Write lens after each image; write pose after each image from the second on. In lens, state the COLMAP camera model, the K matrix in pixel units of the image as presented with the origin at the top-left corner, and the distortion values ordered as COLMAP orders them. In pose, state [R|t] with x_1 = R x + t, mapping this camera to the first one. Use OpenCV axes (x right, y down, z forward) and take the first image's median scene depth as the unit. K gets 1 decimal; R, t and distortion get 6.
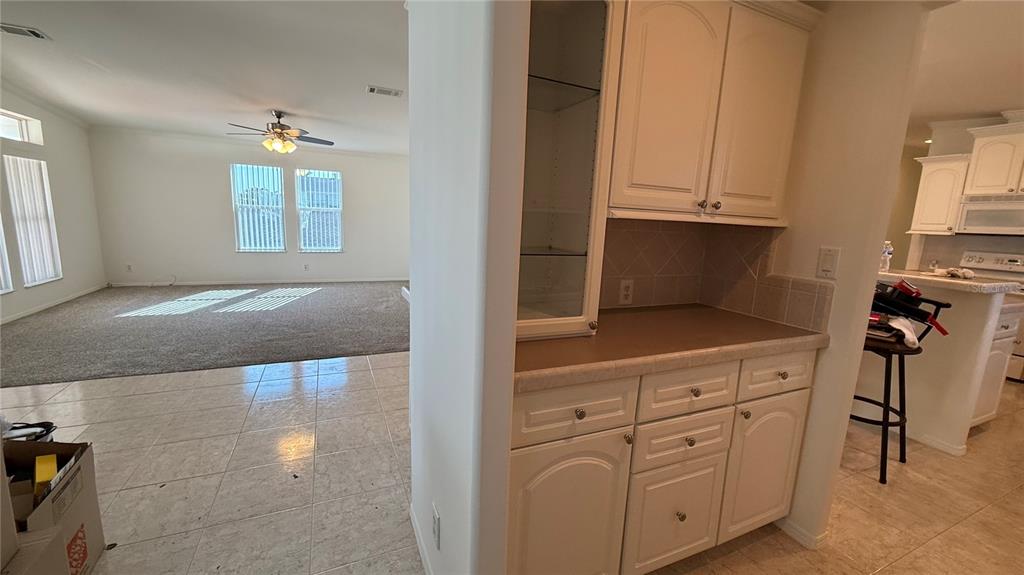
lens RADIAL K [[406.8, 0, 513.1], [0, 406.8, 287.3], [0, 0, 1]] dist [0.000804, 0.000142]
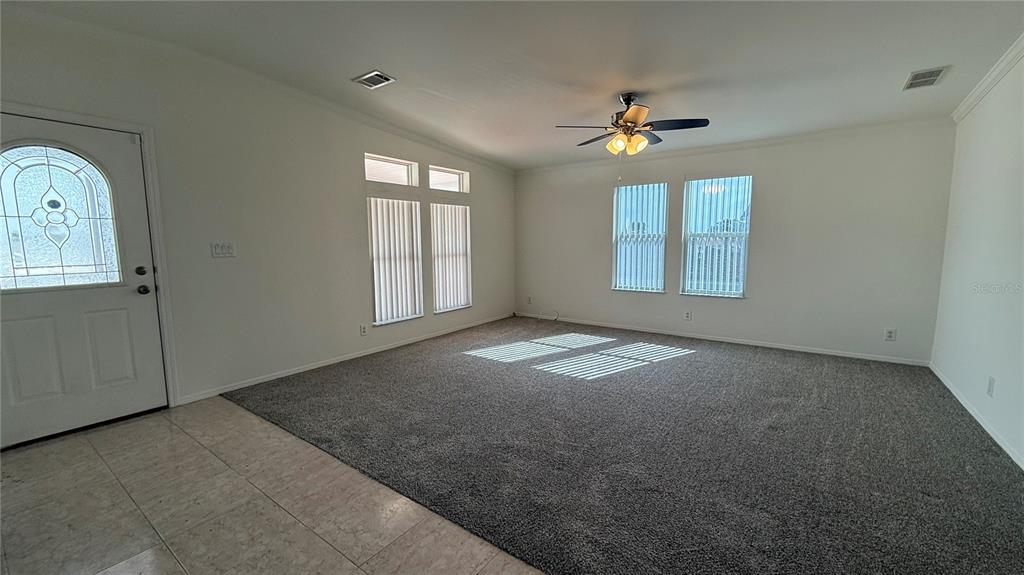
lens RADIAL K [[406.8, 0, 512.1], [0, 406.8, 289.8], [0, 0, 1]] dist [0.000804, 0.000142]
pose [[0.493760, 0.061591, -0.867414, -0.062434], [-0.118114, 0.992995, 0.003274, -0.090809], [0.861539, 0.100837, 0.497576, 0.554520]]
